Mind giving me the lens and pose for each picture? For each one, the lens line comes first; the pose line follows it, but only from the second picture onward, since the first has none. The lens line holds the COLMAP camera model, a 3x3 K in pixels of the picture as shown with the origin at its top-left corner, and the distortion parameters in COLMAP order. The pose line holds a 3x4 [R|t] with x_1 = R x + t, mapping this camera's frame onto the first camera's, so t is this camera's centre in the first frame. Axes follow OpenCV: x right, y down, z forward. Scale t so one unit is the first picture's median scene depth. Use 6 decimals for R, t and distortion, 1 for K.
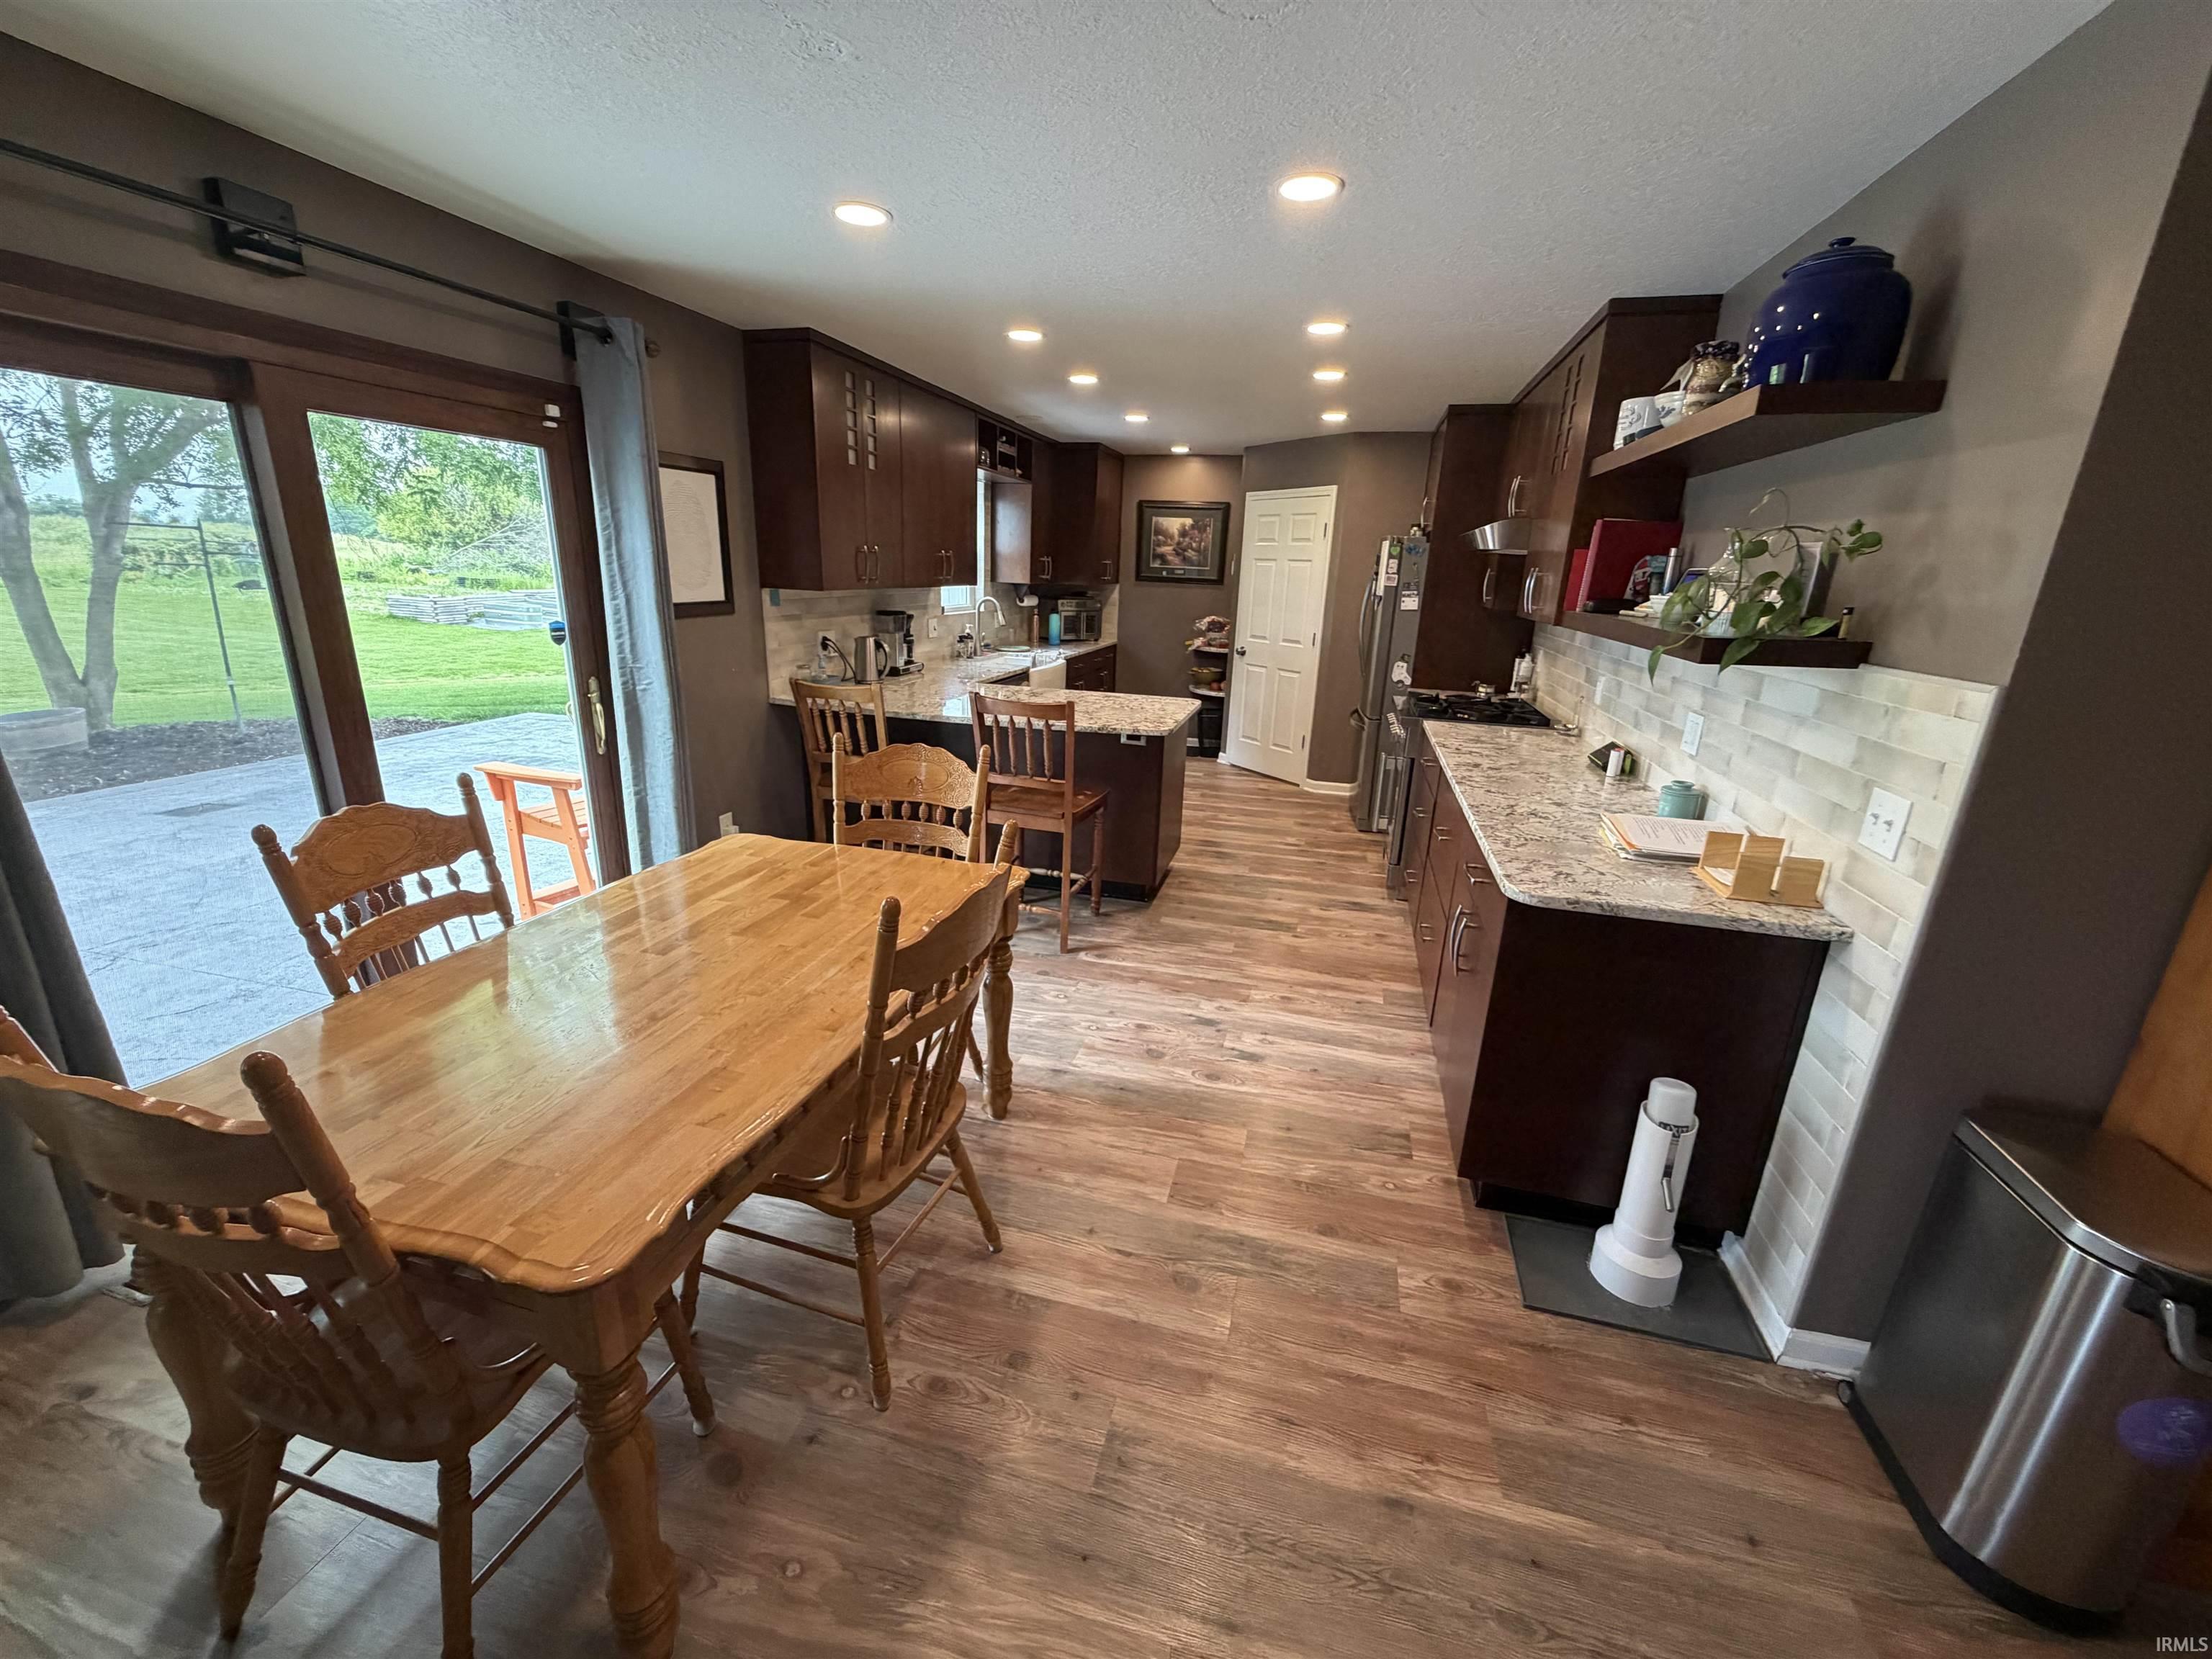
lens RADIAL K [[885.0, 0, 1103.9], [0, 885.0, 837.7], [0, 0, 1]] dist [0.002228, -0.000629]
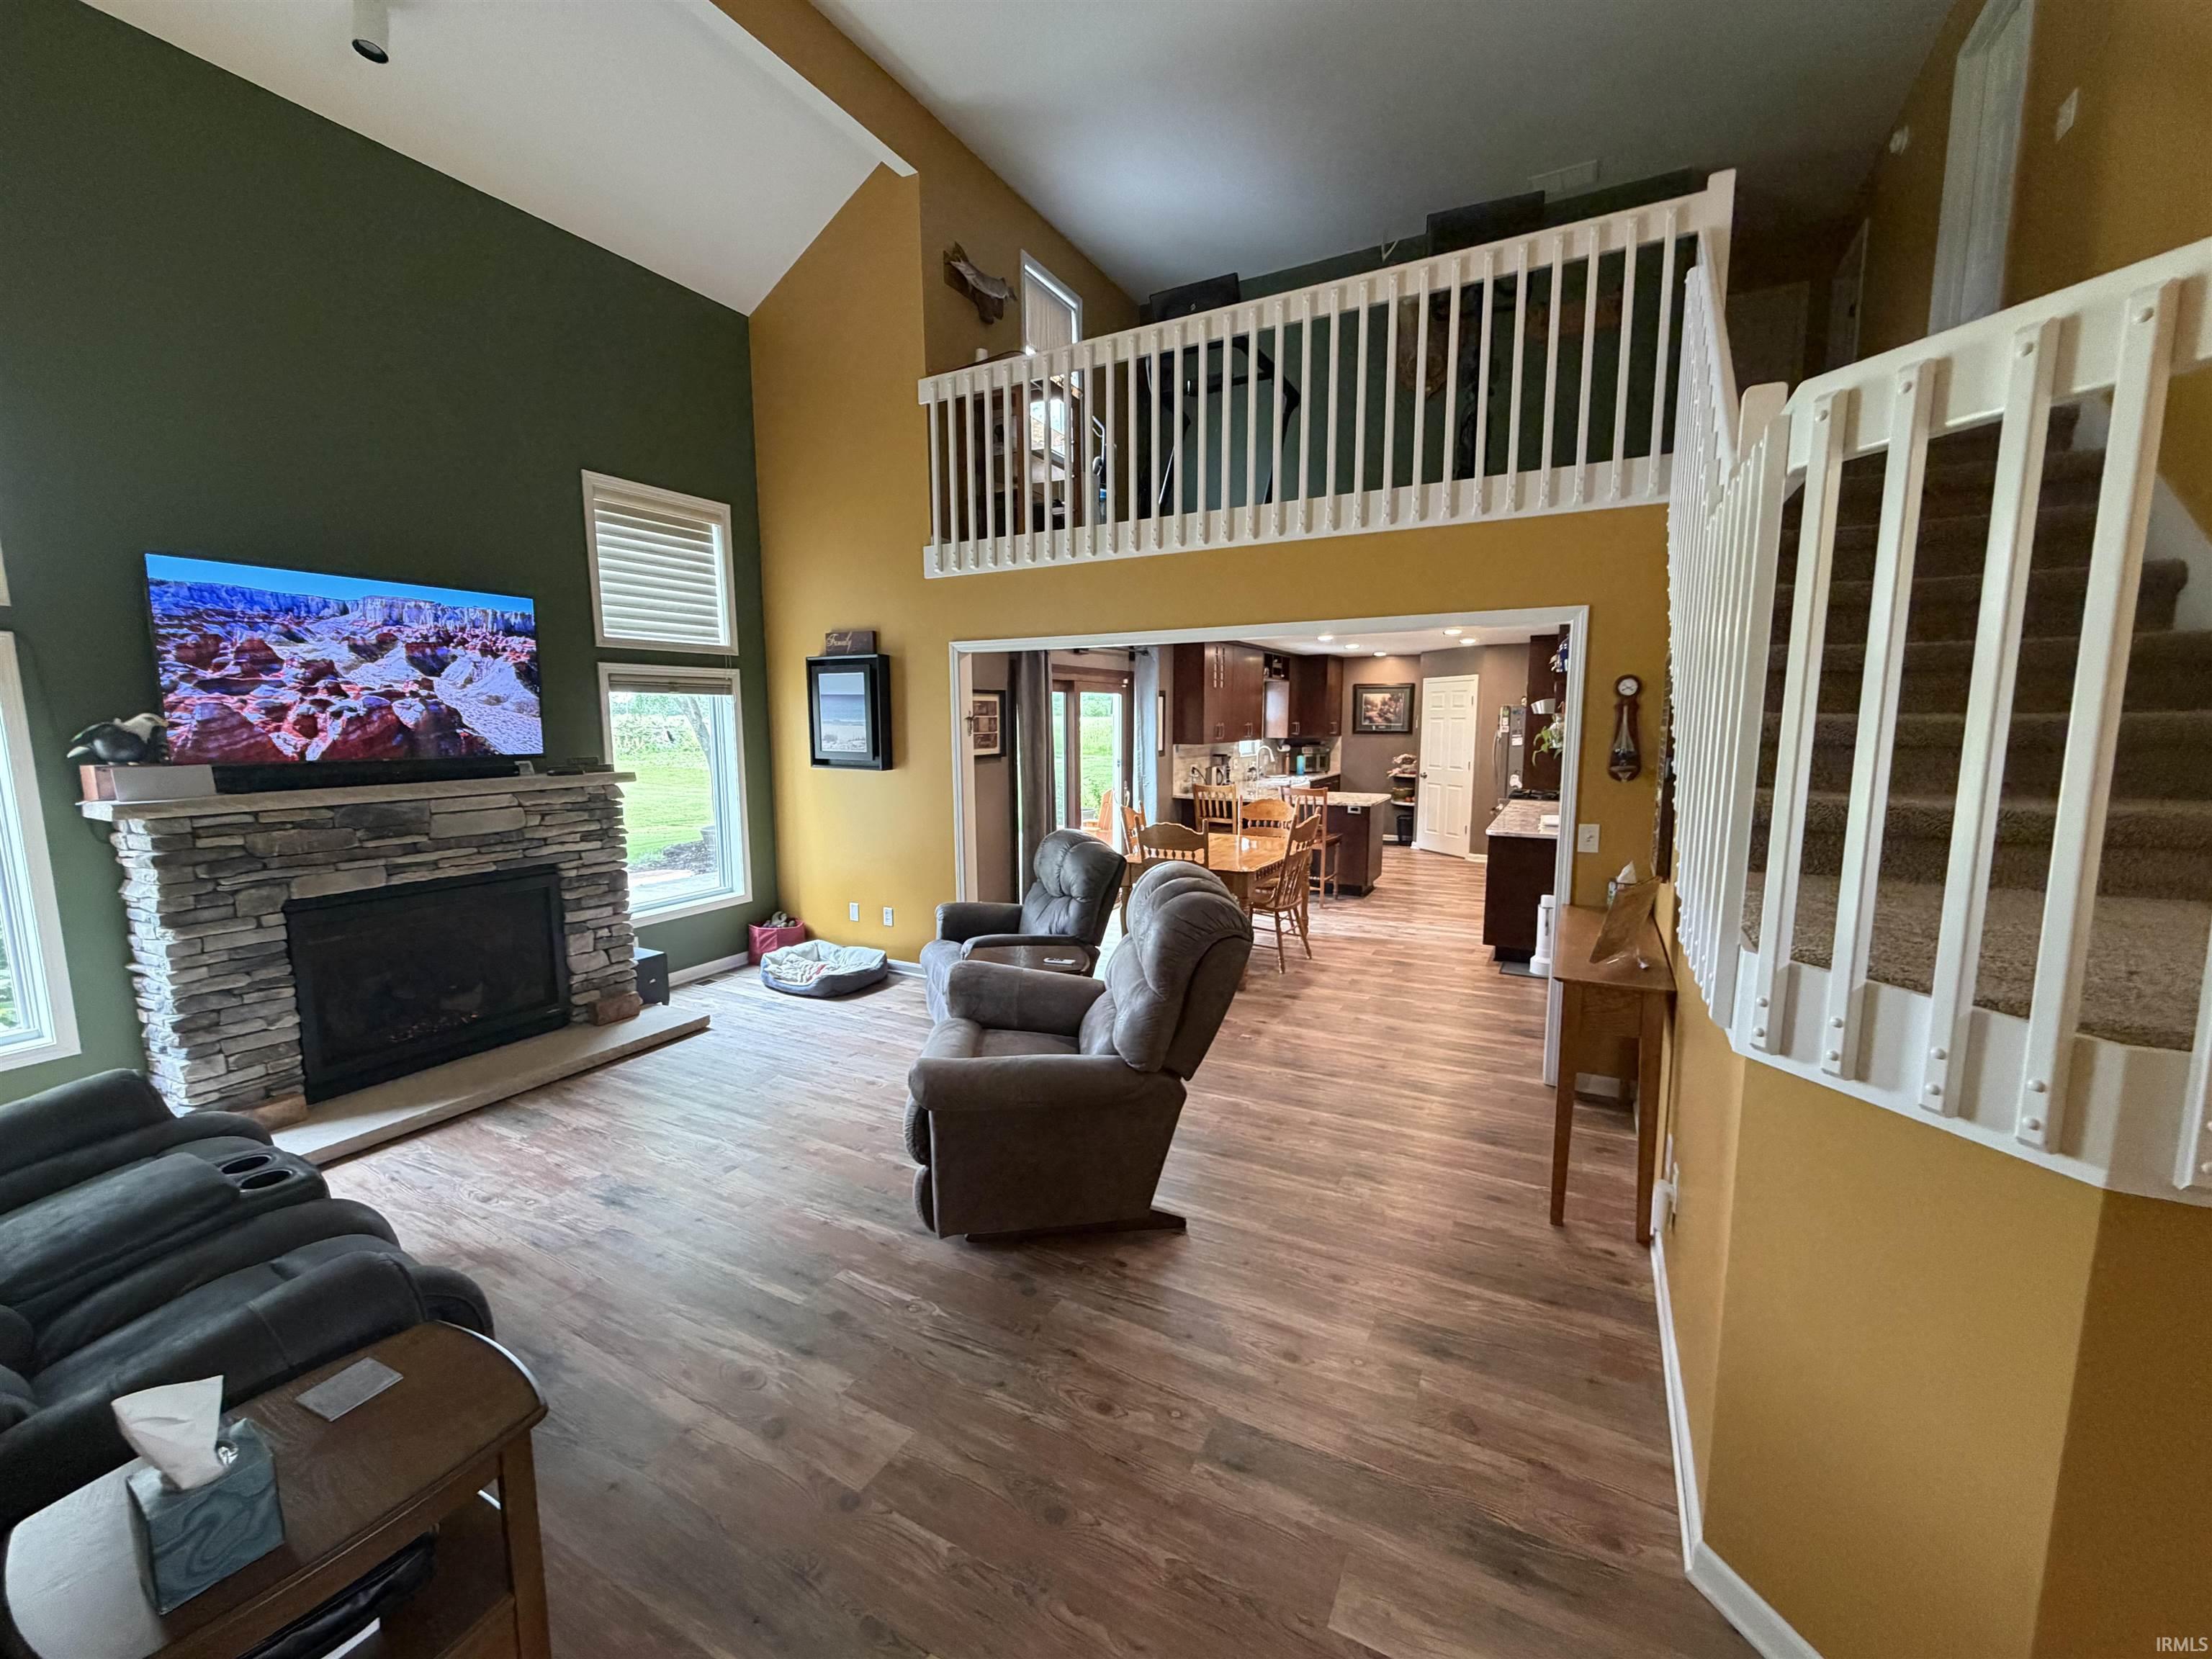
lens RADIAL K [[885.0, 0, 1102.5], [0, 885.0, 831.5], [0, 0, 1]] dist [0.002228, -0.000629]
pose [[0.971798, -0.009584, -0.235621, -0.032875], [-0.031714, 0.984785, -0.170860, 0.197573], [0.233673, 0.173513, 0.956708, -0.699909]]
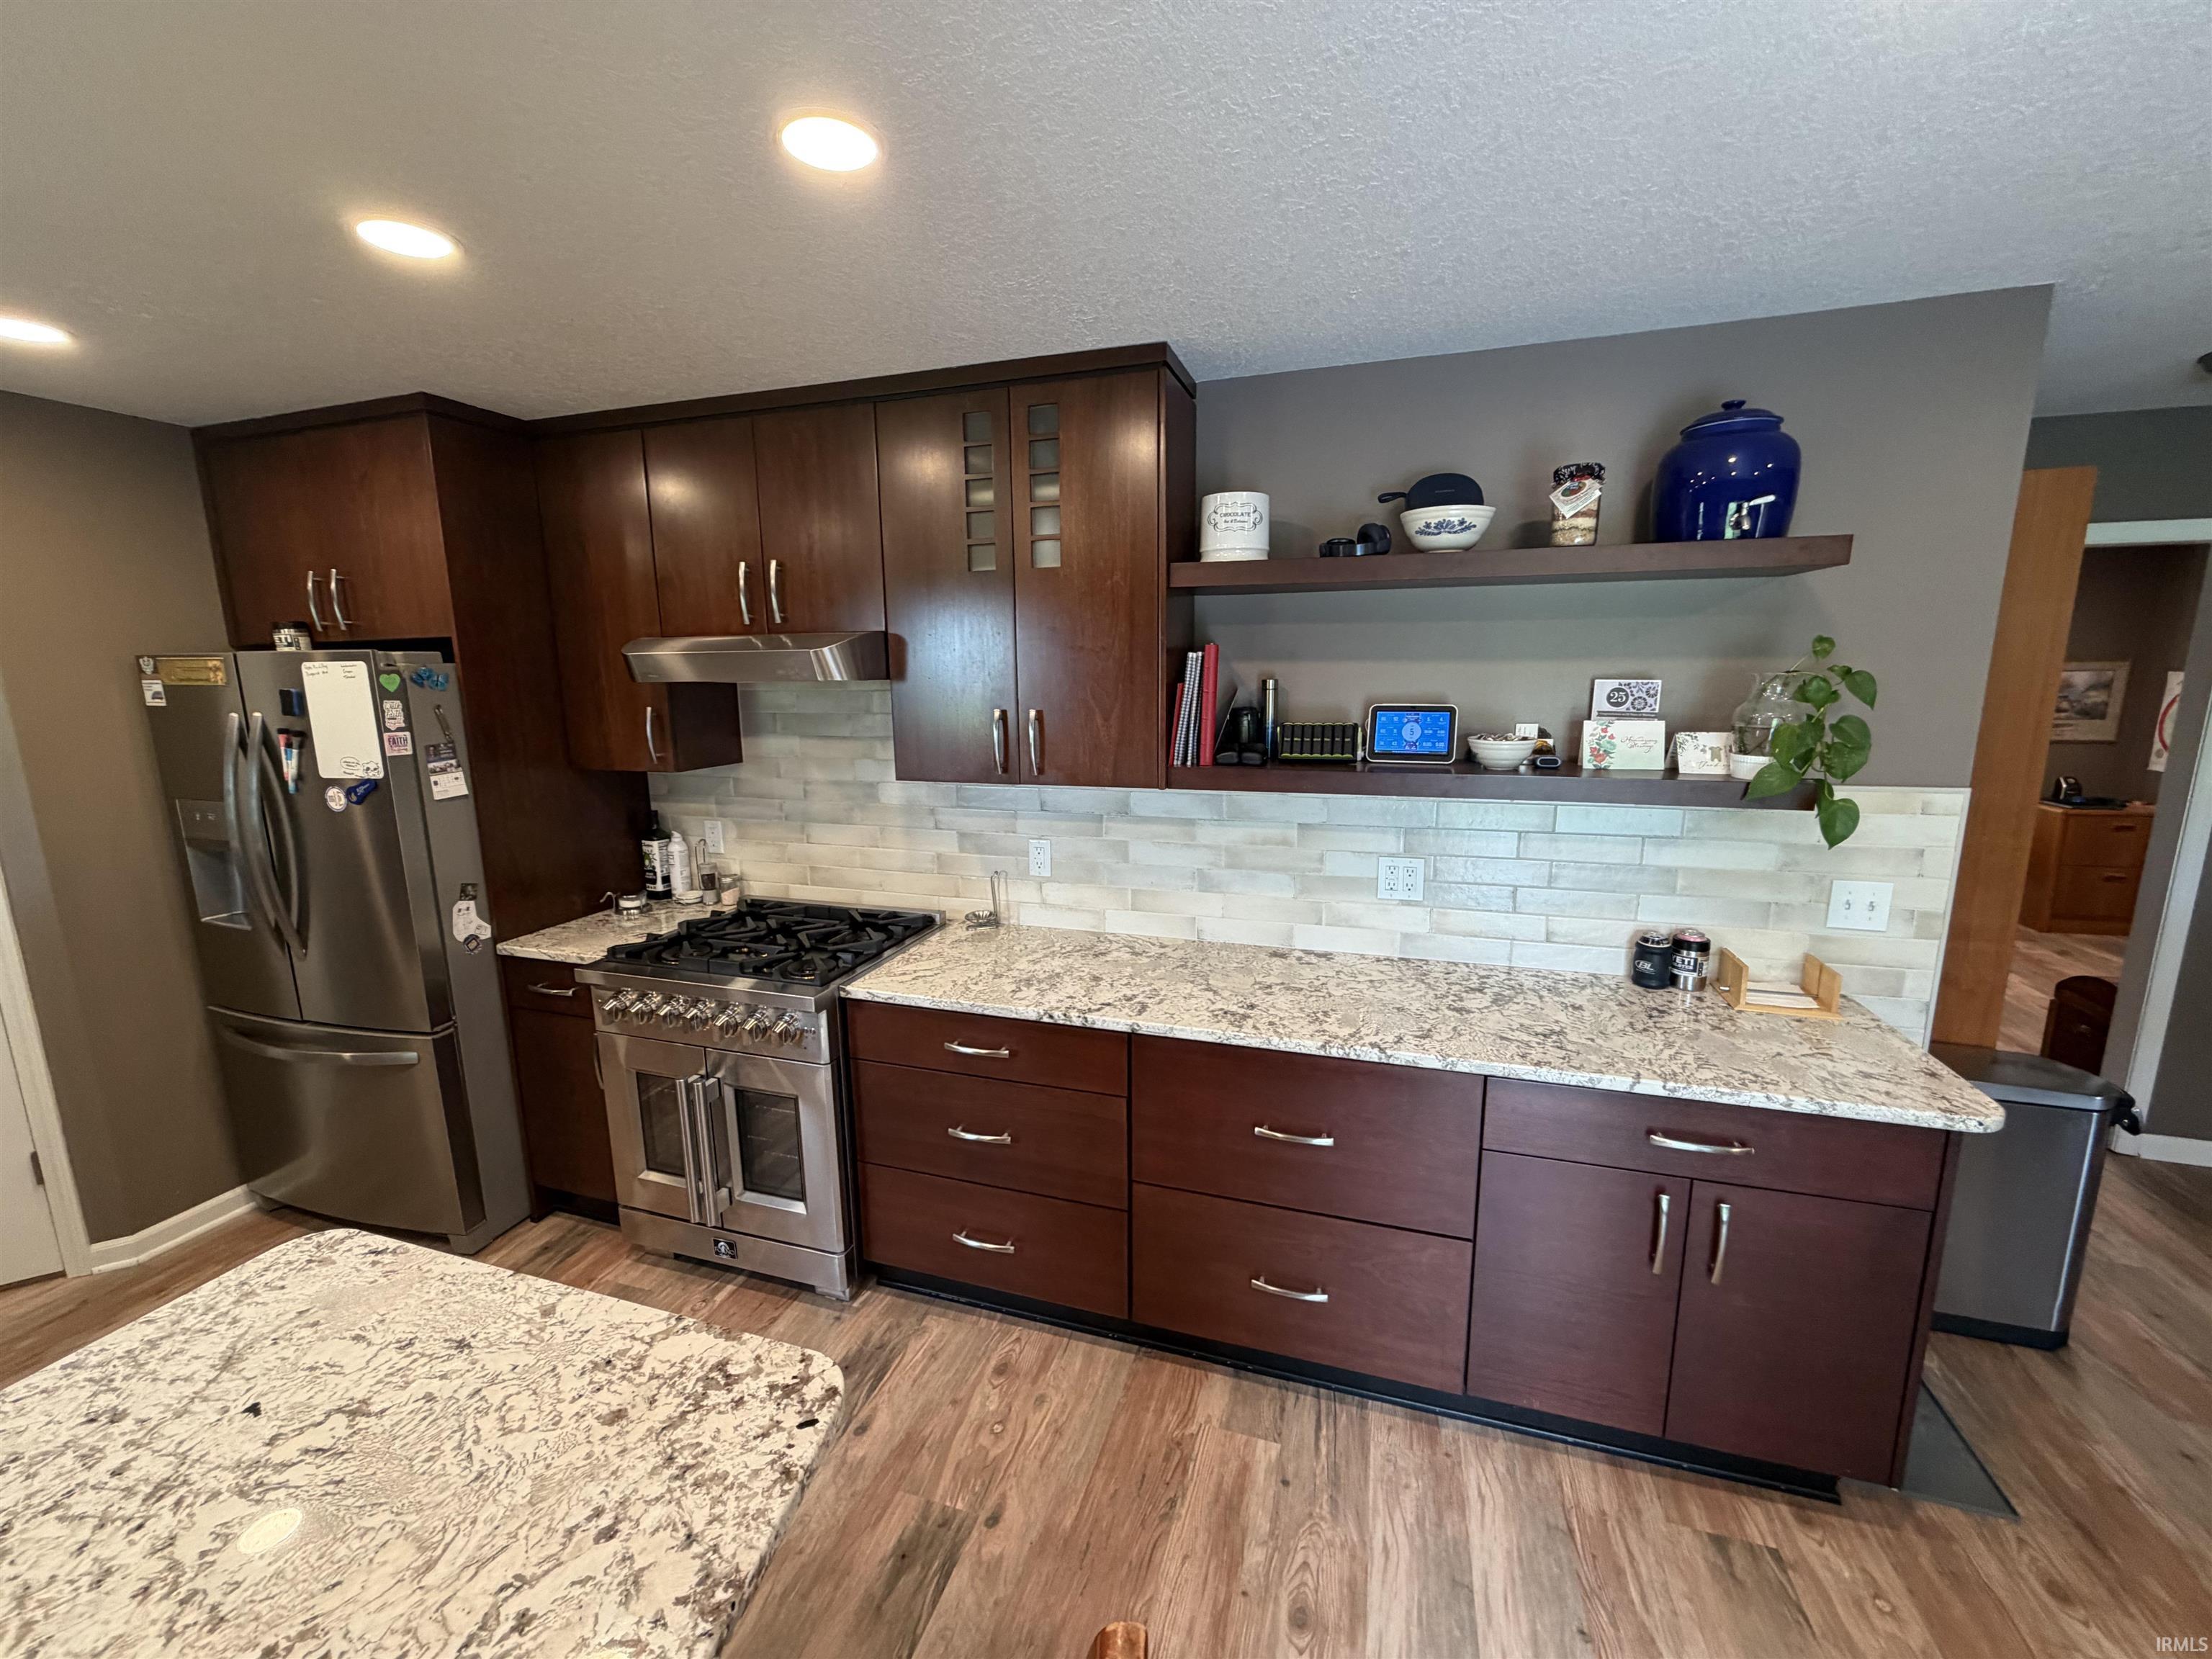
lens RADIAL K [[885.0, 0, 1102.7], [0, 885.0, 836.0], [0, 0, 1]] dist [0.002228, -0.000629]
pose [[0.051084, -0.225785, 0.972837, -0.094774], [0.308025, 0.930181, 0.199711, -0.190547], [-0.950006, 0.289456, 0.117065, 0.518061]]
